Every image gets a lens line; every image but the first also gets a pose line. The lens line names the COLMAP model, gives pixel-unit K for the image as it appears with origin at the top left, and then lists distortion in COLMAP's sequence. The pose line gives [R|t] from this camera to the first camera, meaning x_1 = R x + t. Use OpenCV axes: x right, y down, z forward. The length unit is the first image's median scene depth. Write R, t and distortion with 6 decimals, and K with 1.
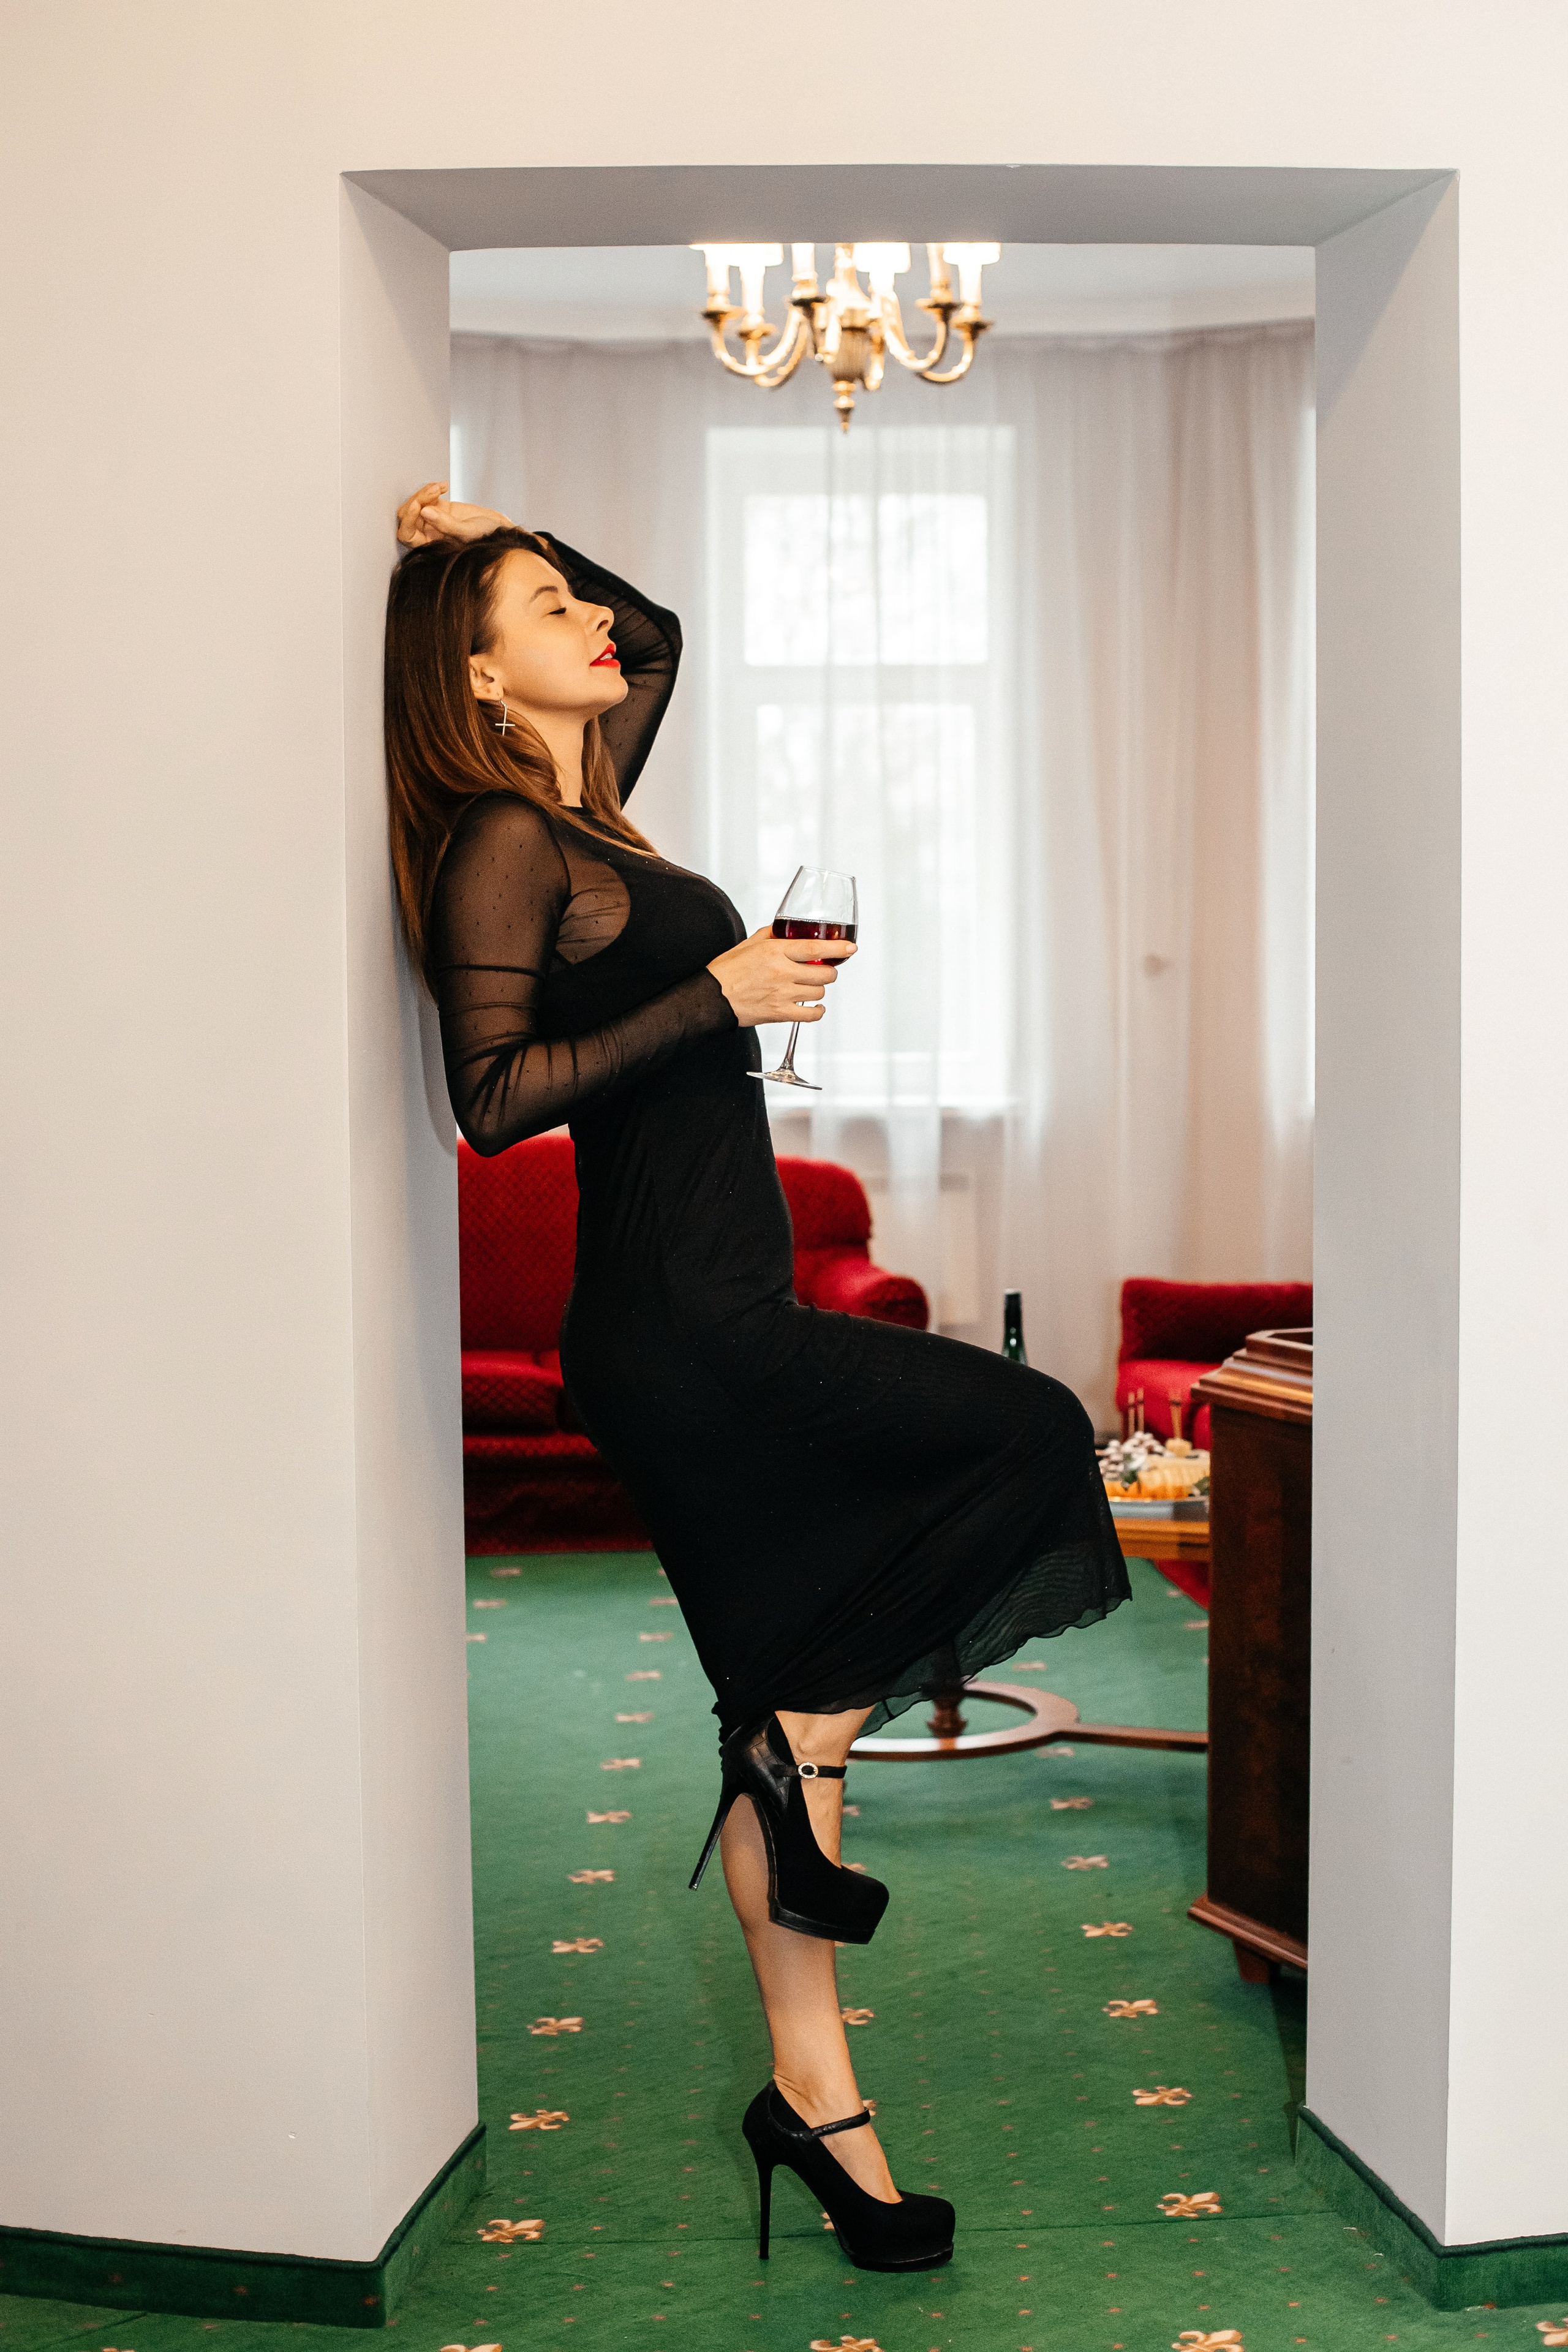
lens RADIAL K [[3598.7, 0, 784.0], [0, 3598.7, 1176.0], [0, 0, 1]] dist [-0.131657, -0.006870]
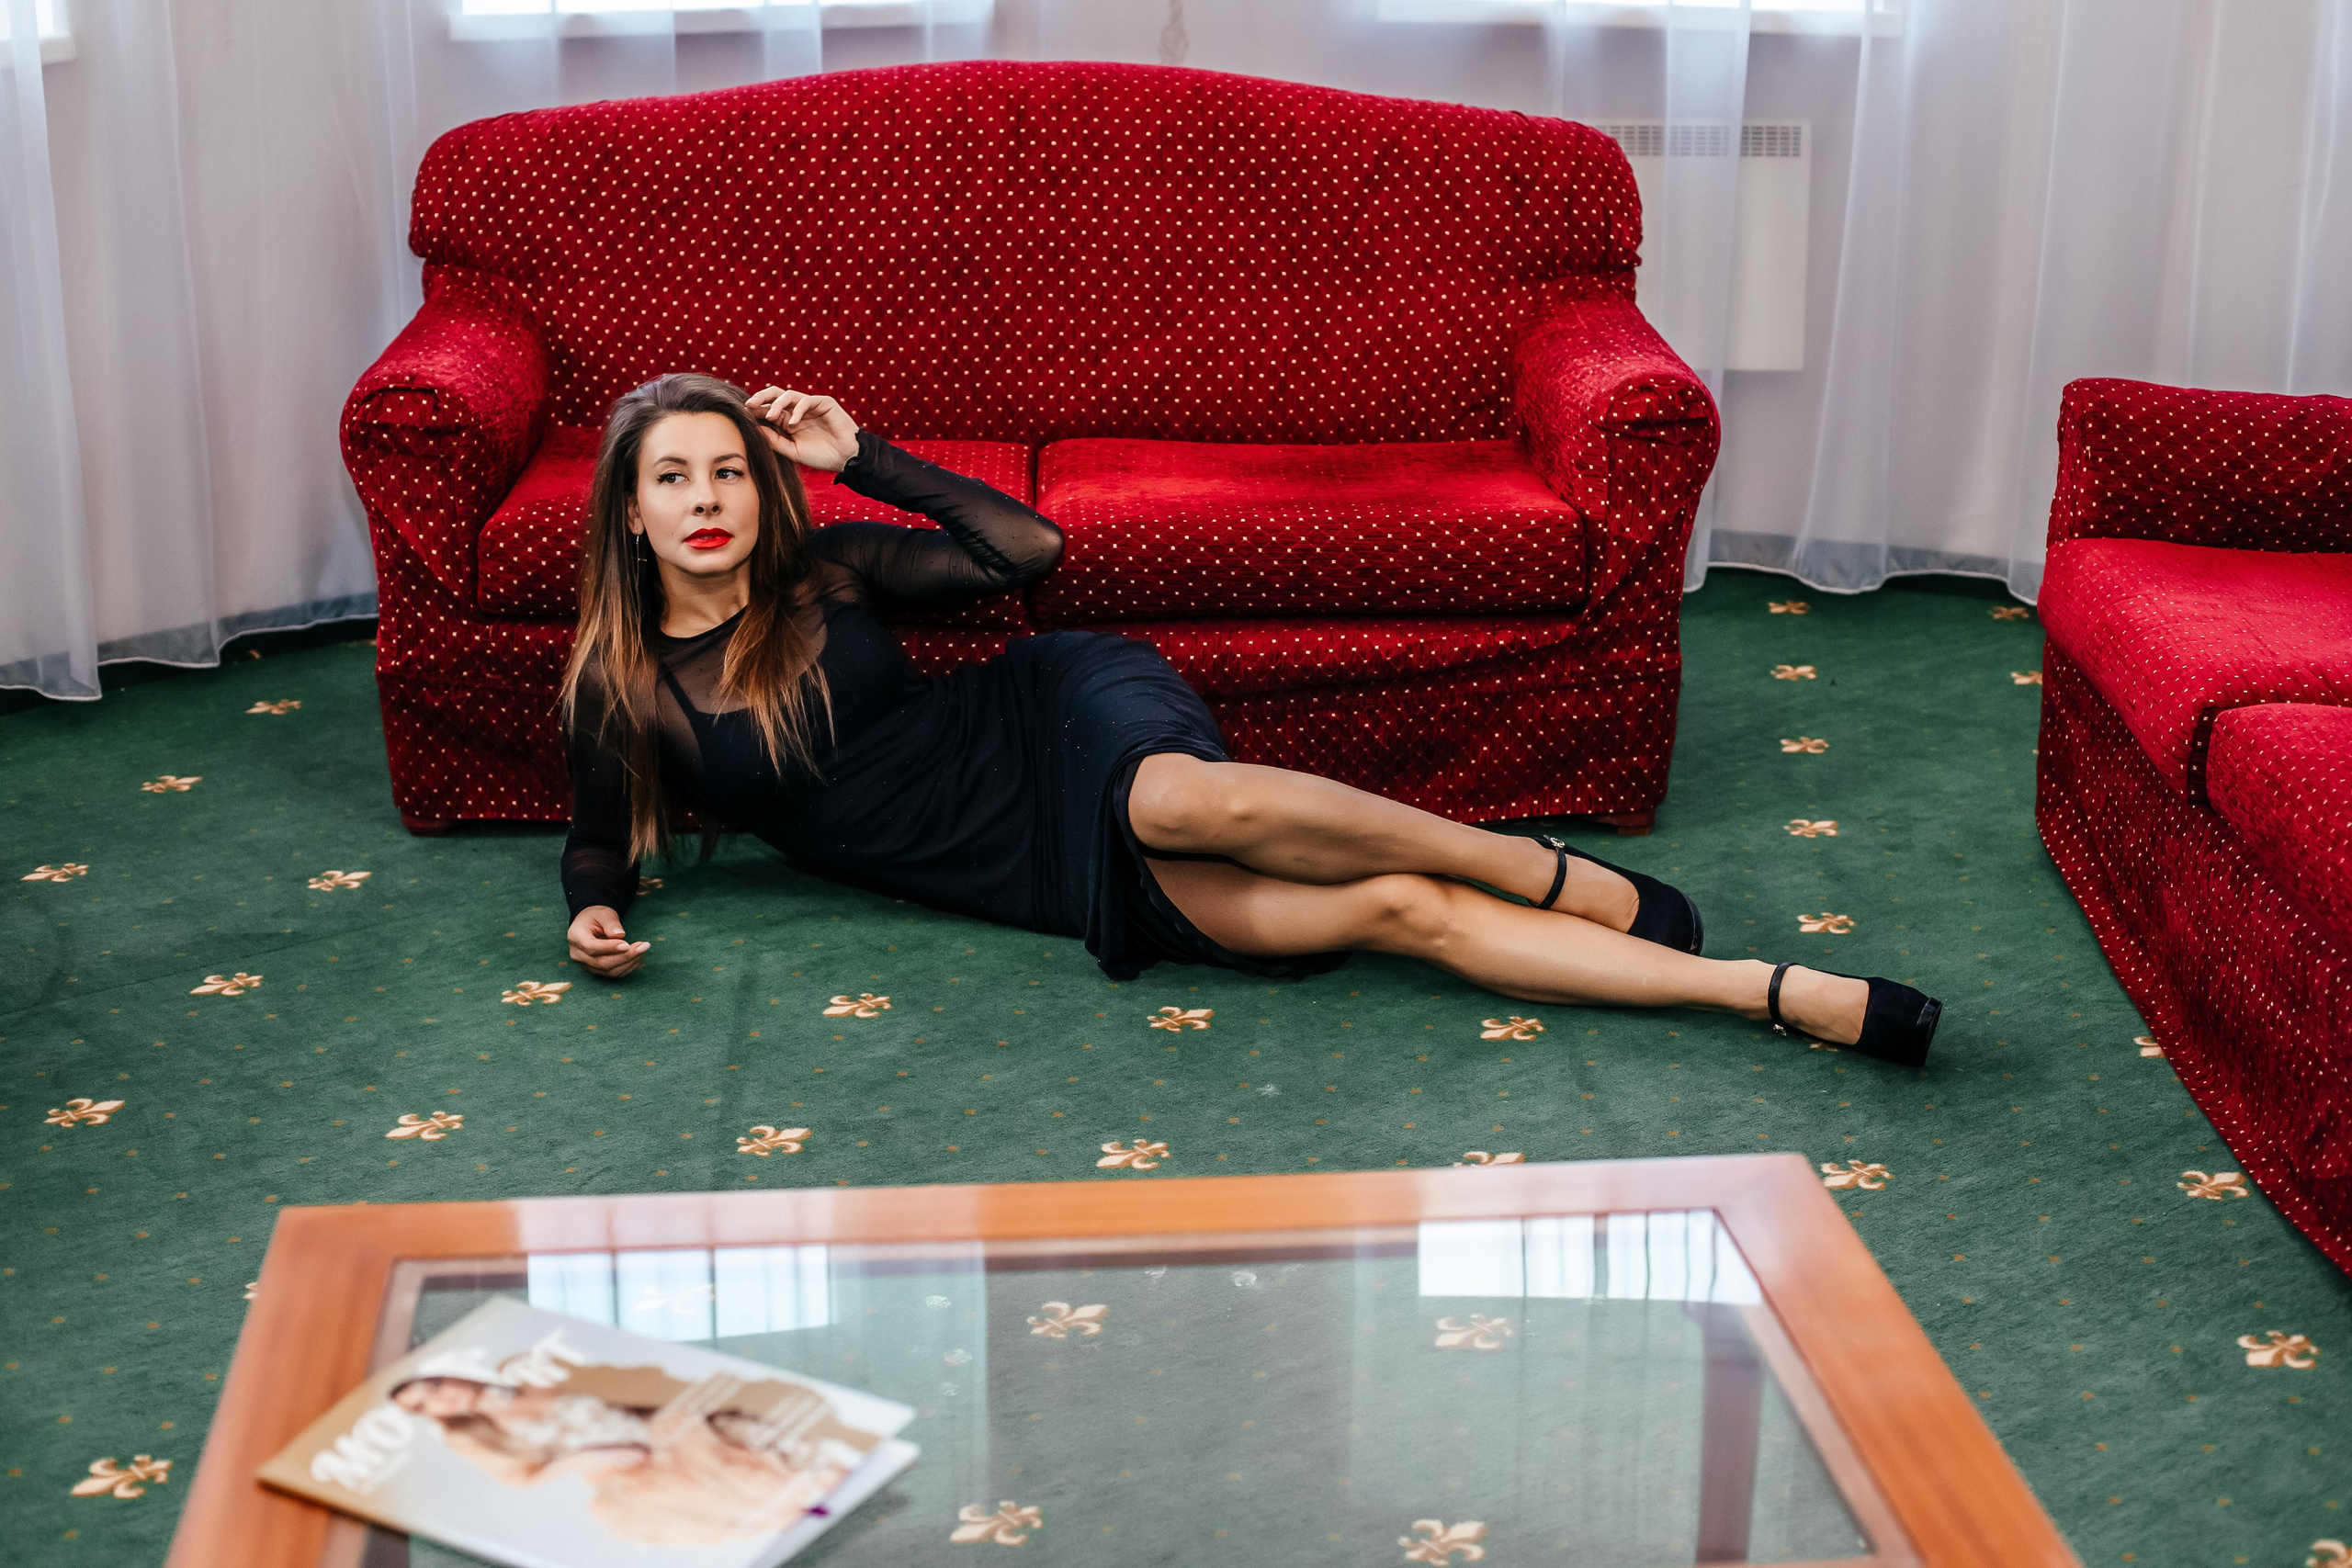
lens RADIAL K [[3426.5, 0, 1182.4], [0, 3426.5, 778.0], [0, 0, 1]] dist [-0.144437, 0.118711]
pose [[0.992818, 0.051841, -0.107821, 0.032804], [-0.023997, 0.969216, 0.245041, -0.065978], [0.117205, -0.240694, 0.963499, 0.854960]]
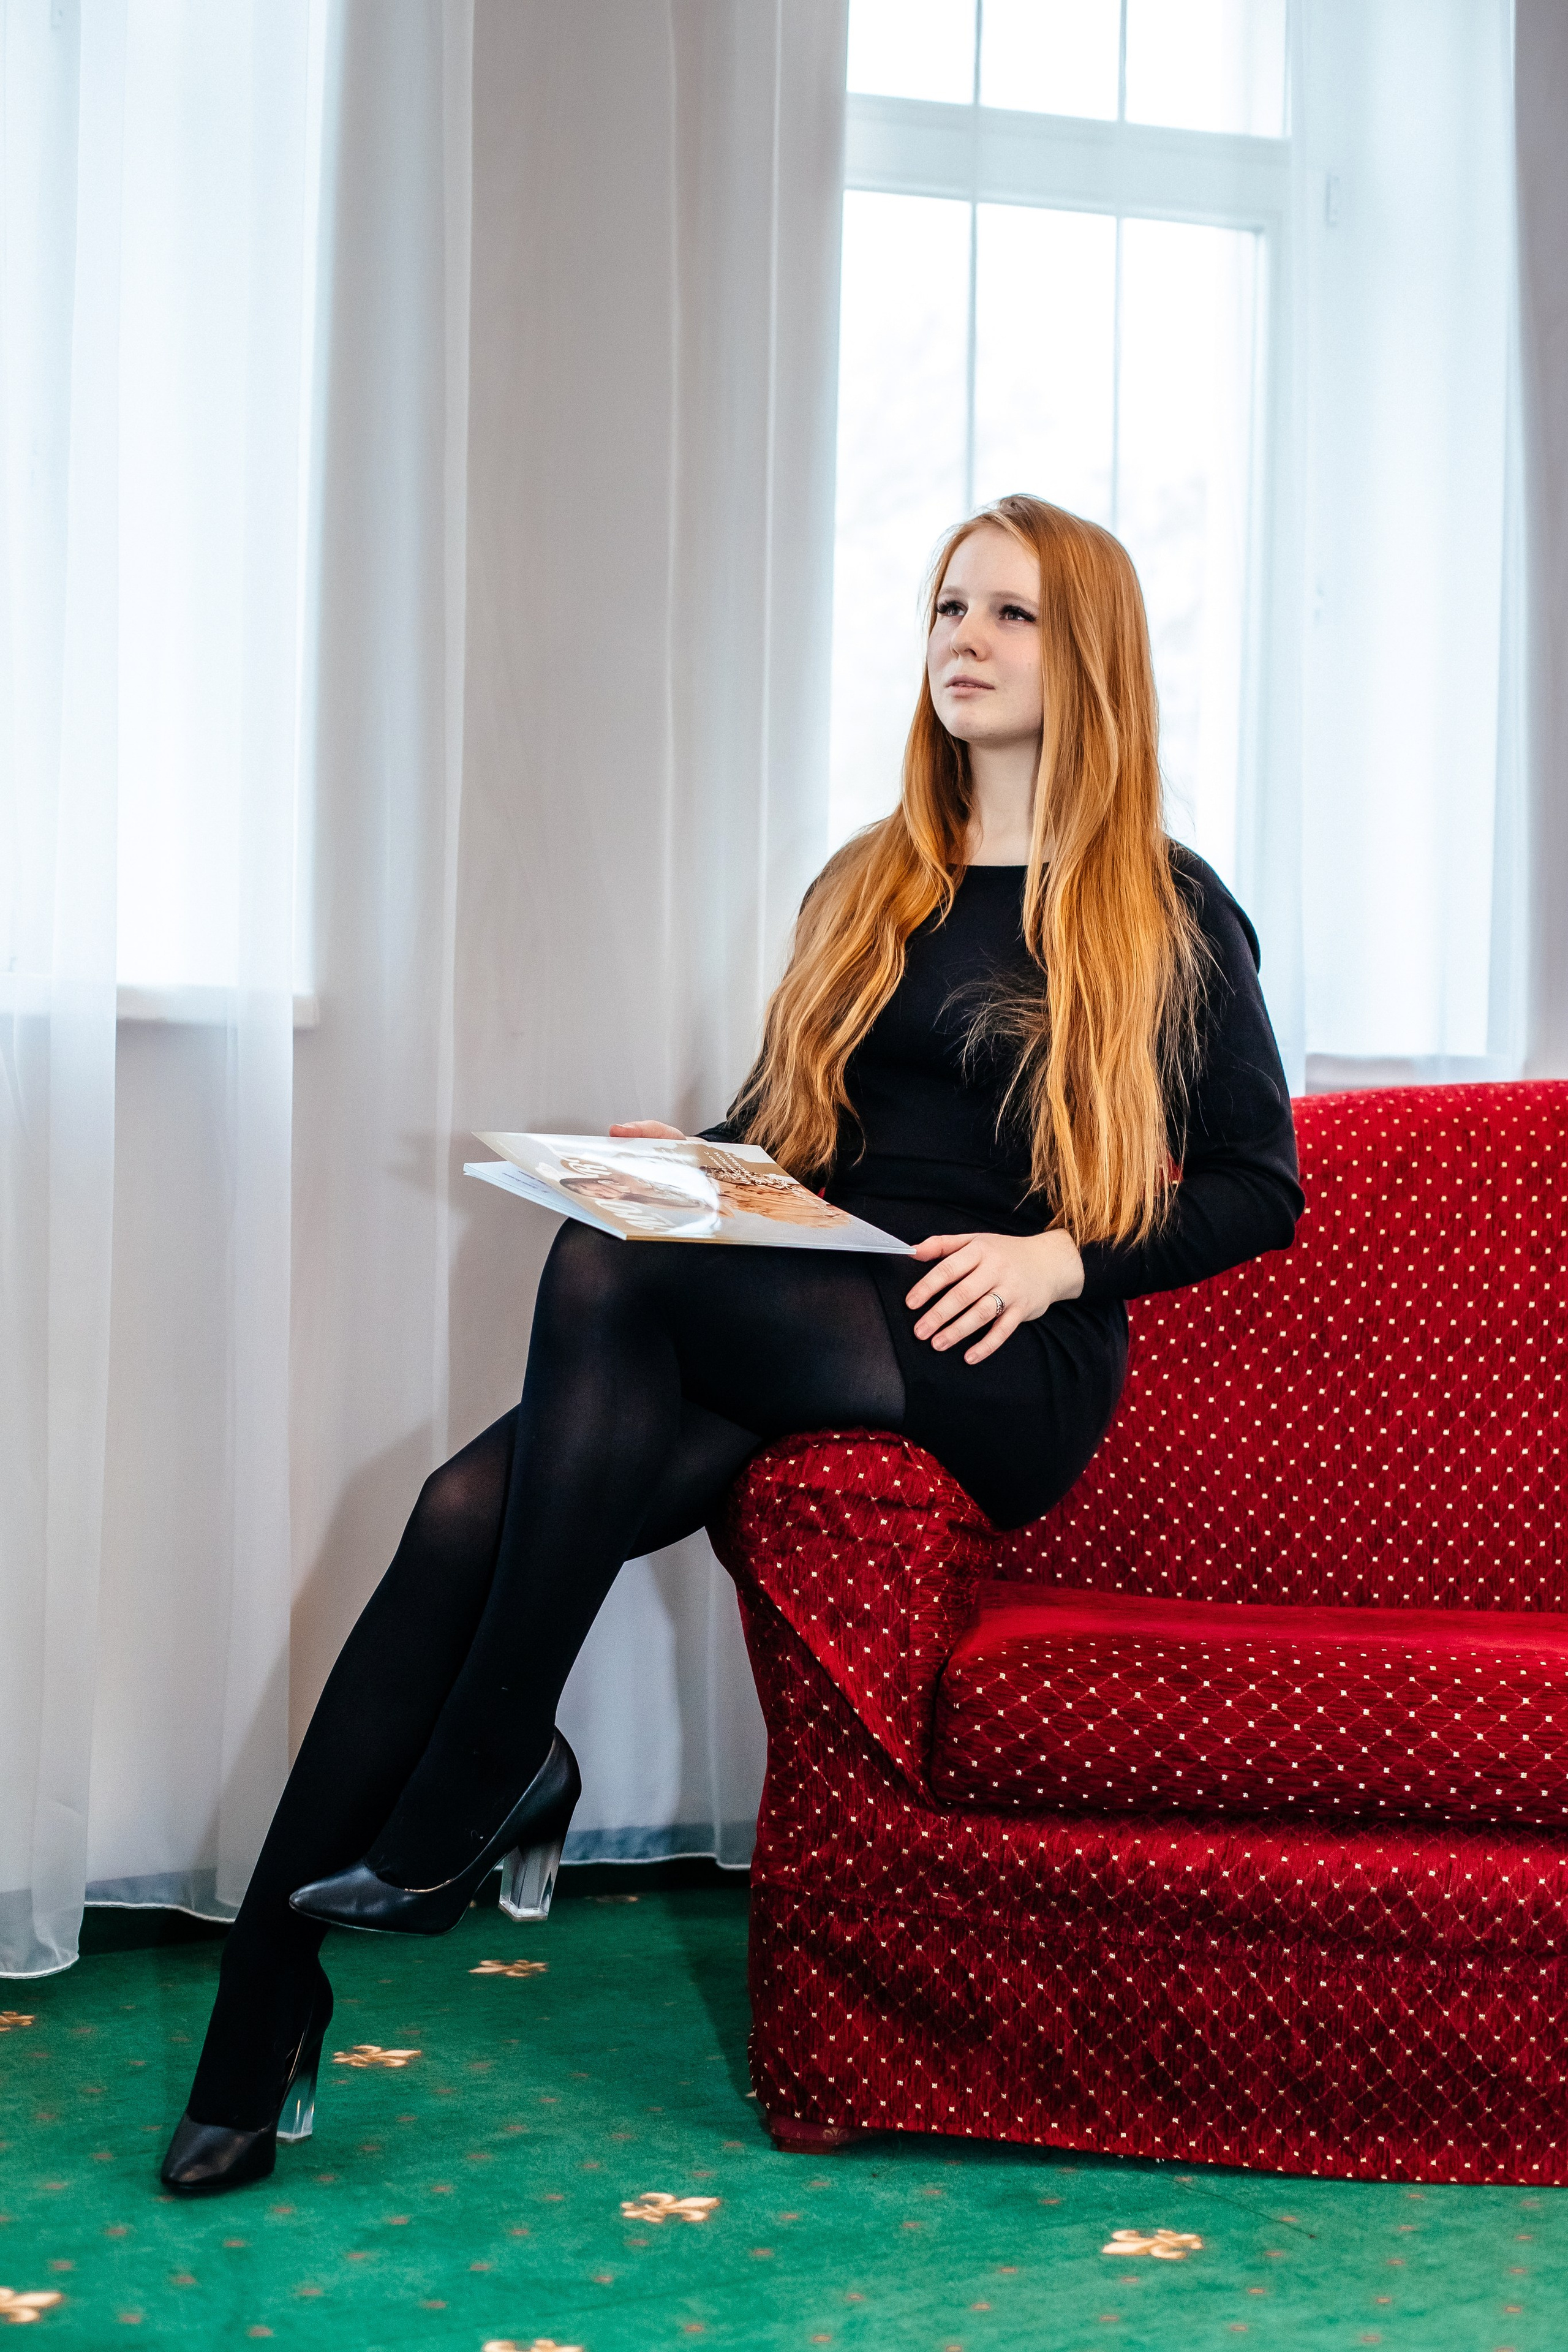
lens RADIAL K [[3457.3, 0, 749.0], [0, 3457.3, 1175.2], [0, 0, 1]] dist [-0.140641, 0.056058]
pose [[0.975070, 0.039905, -0.218278, -0.164349], [-0.052684, 0.997202, -0.053041, 0.048440], [0.215551, 0.063218, 0.974444, 1.141087]]
